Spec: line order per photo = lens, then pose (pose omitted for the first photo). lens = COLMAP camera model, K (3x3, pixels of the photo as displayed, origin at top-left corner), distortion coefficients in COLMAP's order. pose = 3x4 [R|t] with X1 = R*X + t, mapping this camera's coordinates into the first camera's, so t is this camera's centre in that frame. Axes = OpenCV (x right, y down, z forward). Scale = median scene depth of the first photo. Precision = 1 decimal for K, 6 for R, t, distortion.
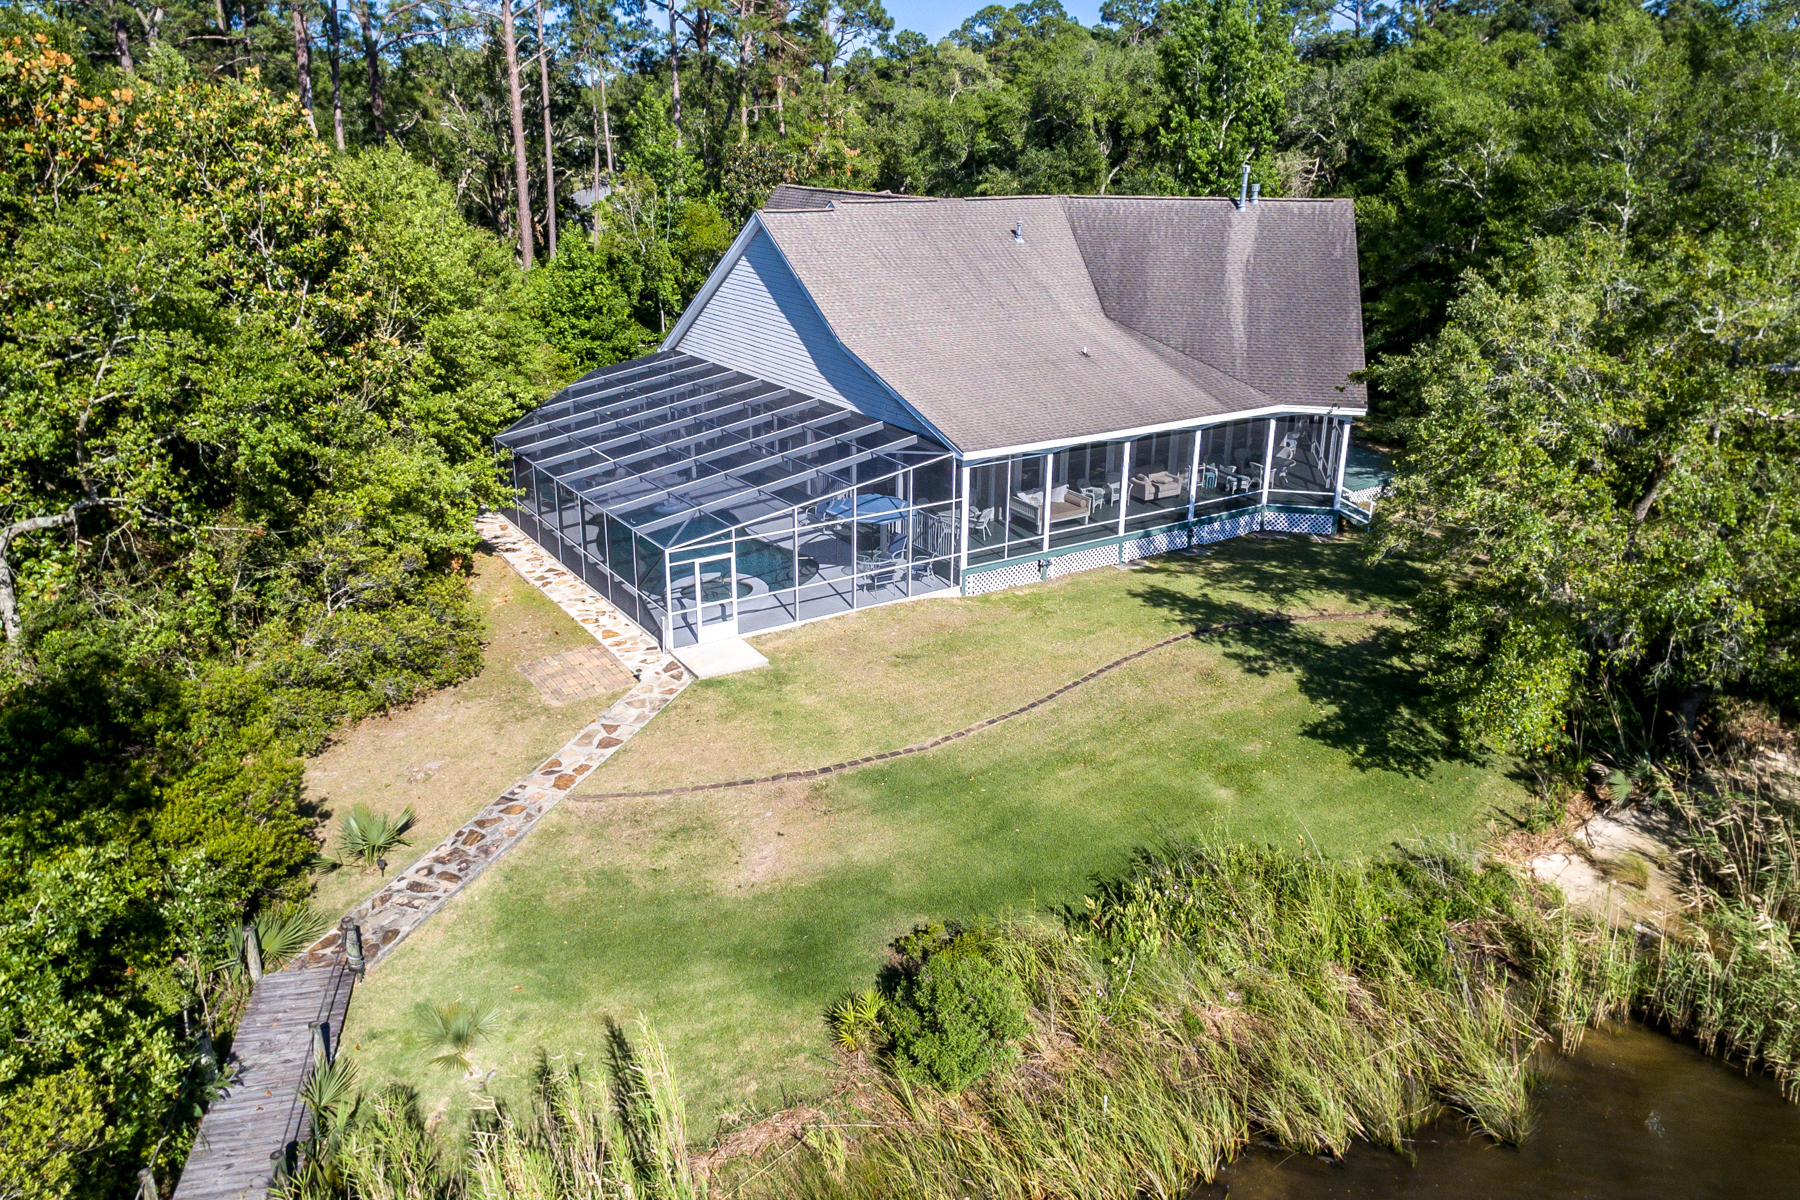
lens RADIAL K [[1254.8, 0, 900.0], [0, 1254.8, 600.0], [0, 0, 1]] dist [0.003099, 0.000114]
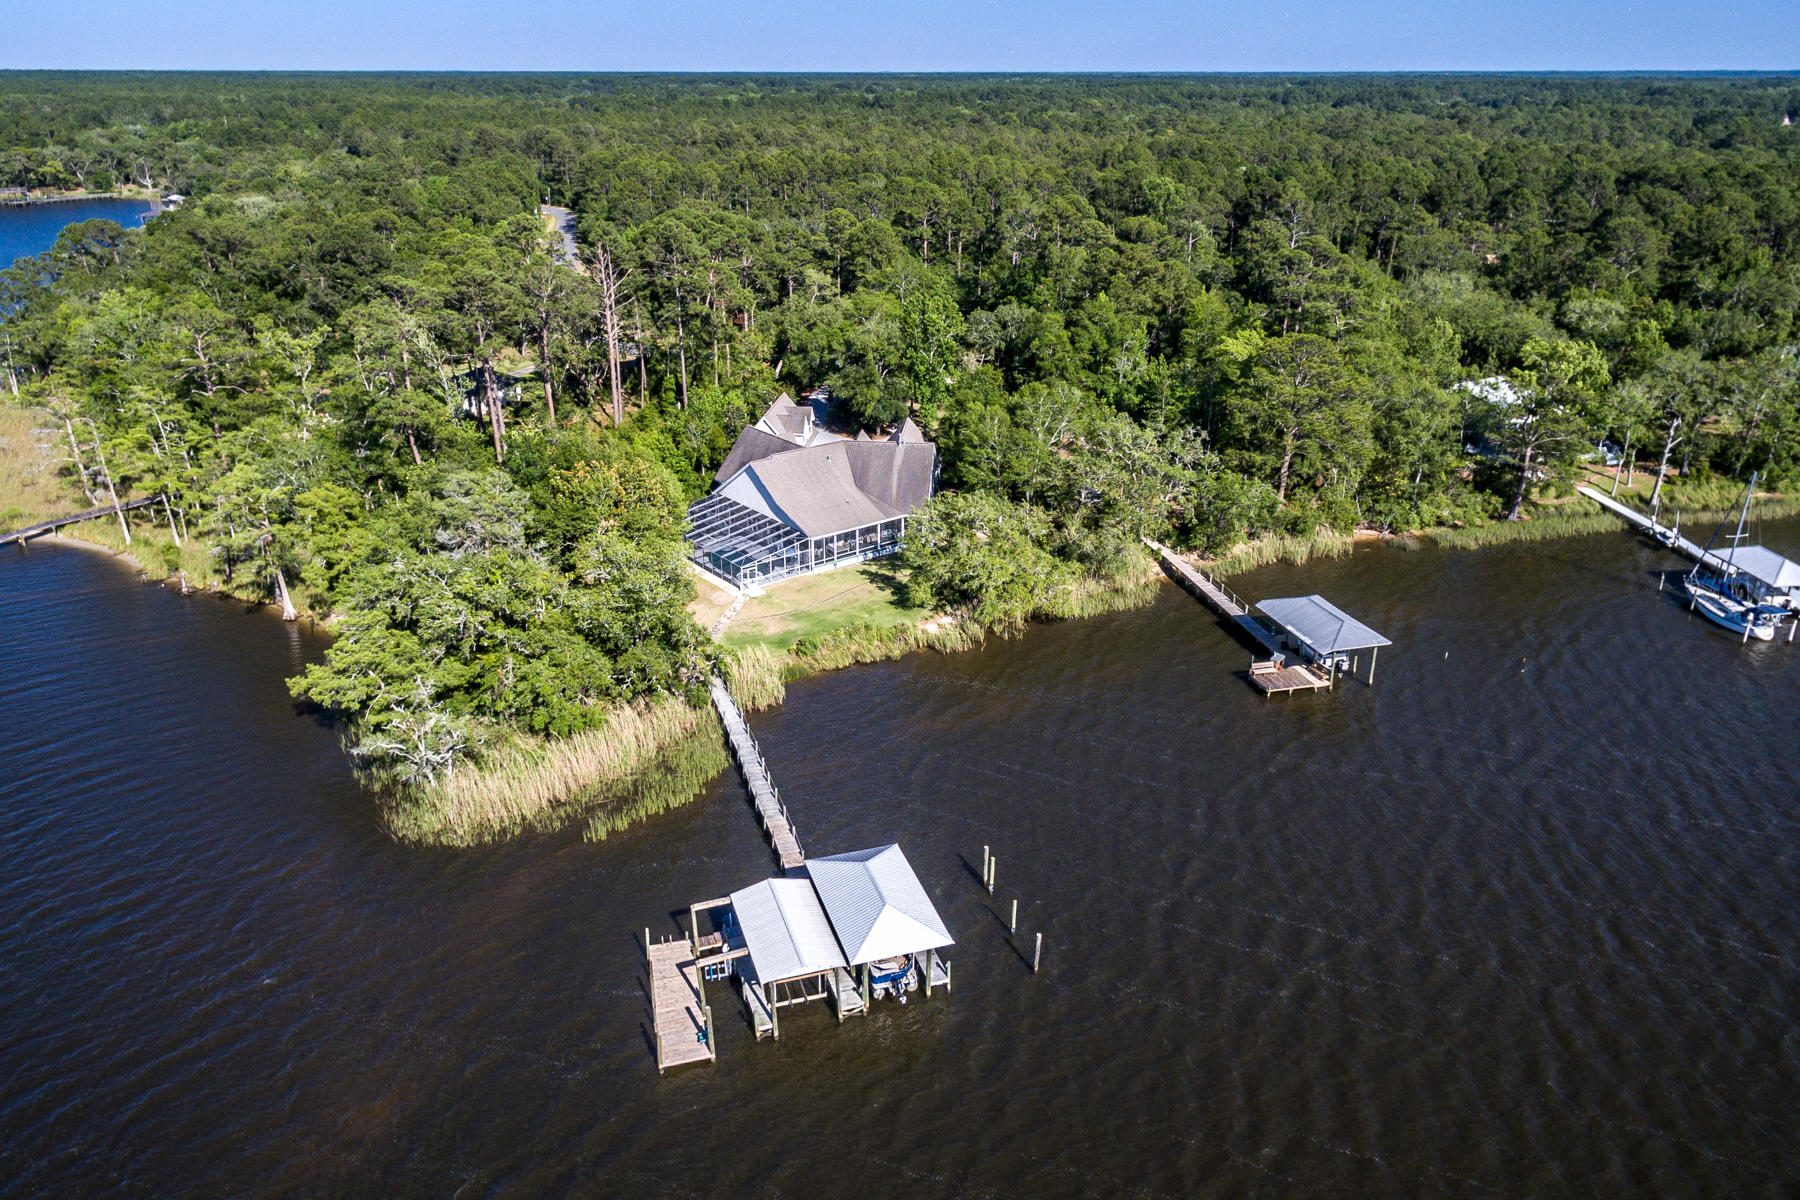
lens RADIAL K [[1254.8, 0, 900.0], [0, 1254.8, 600.0], [0, 0, 1]] dist [0.003099, 0.000114]
pose [[0.995902, -0.041219, 0.080498, 0.002749], [0.037755, 0.998314, 0.044091, -0.076802], [-0.082179, -0.040871, 0.995779, -2.628677]]
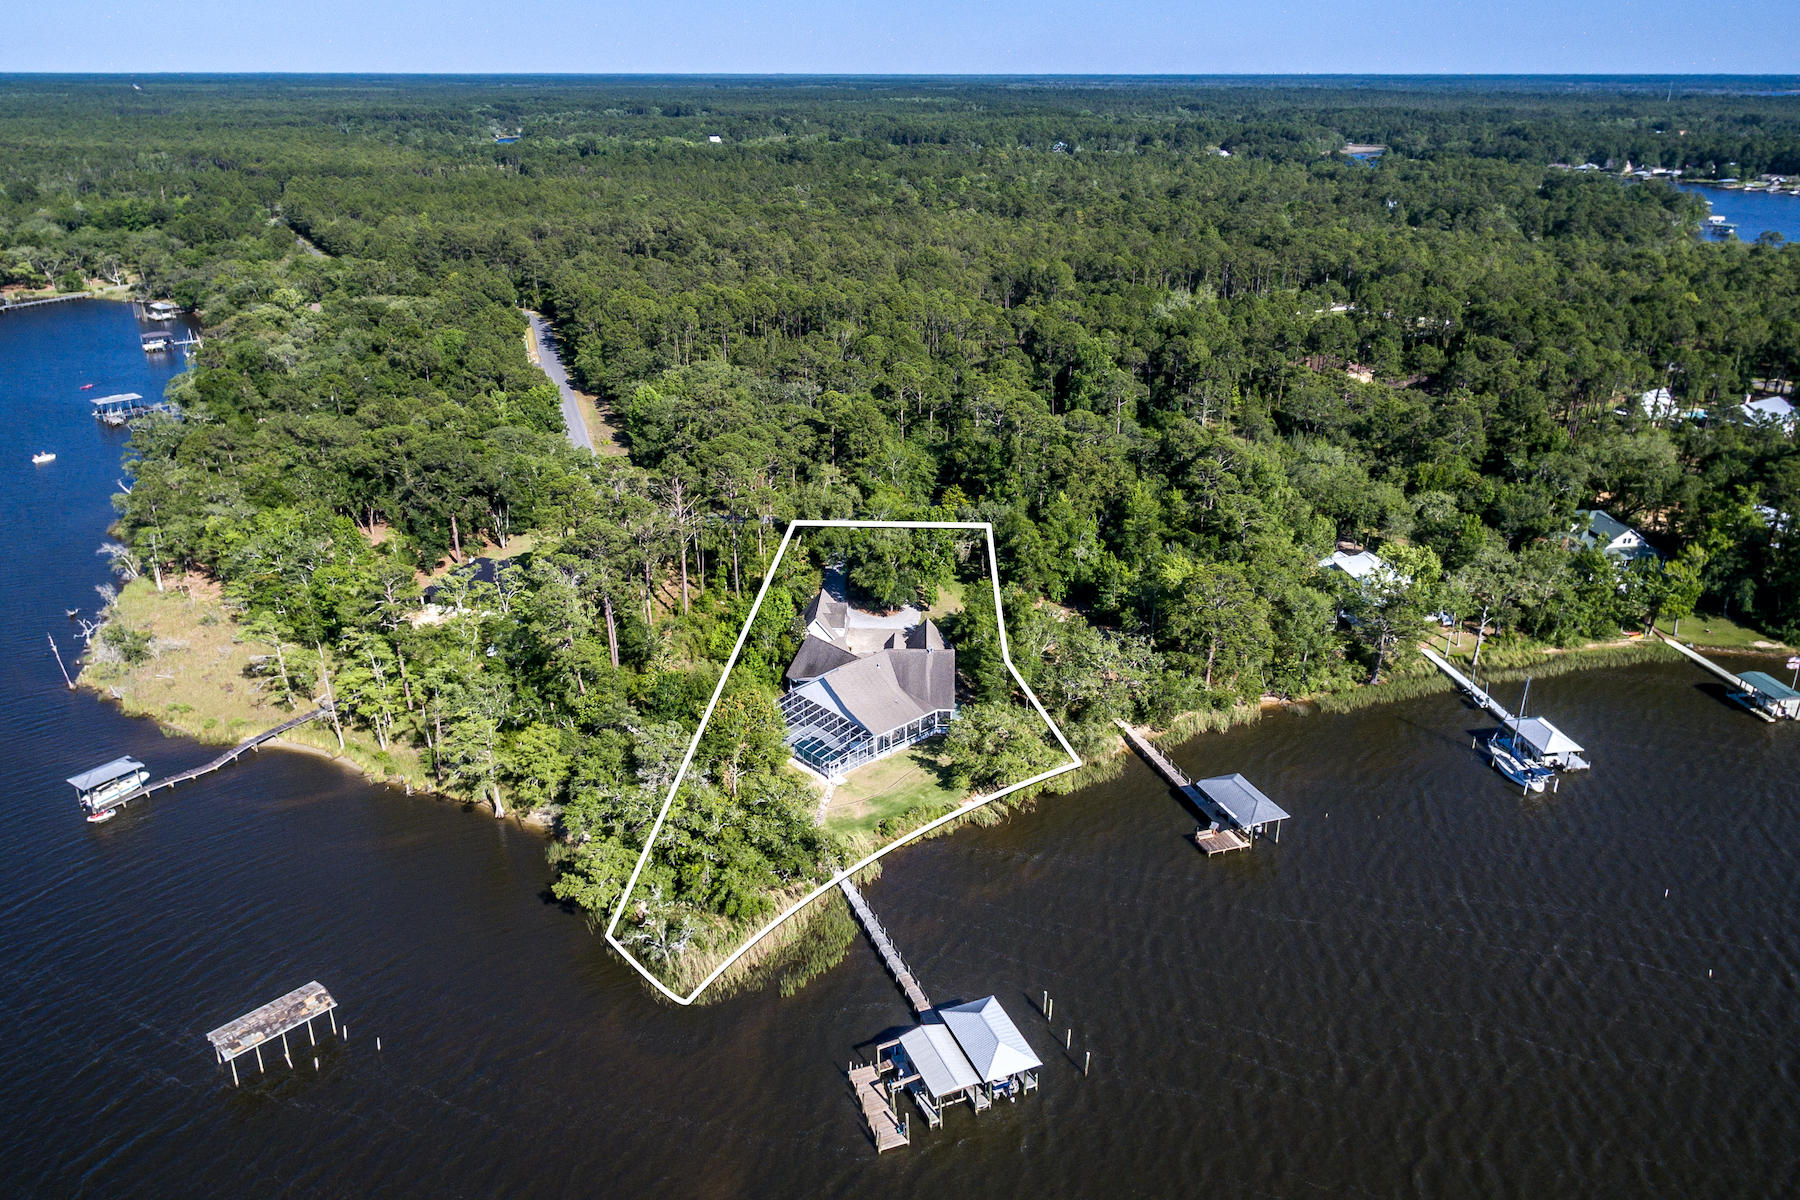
lens RADIAL K [[1254.8, 0, 900.0], [0, 1254.8, 600.0], [0, 0, 1]] dist [0.003099, 0.000114]
pose [[0.985855, -0.072525, 0.151093, -0.553214], [0.066018, 0.996680, 0.047653, -0.849003], [-0.154048, -0.037004, 0.987370, -3.861372]]
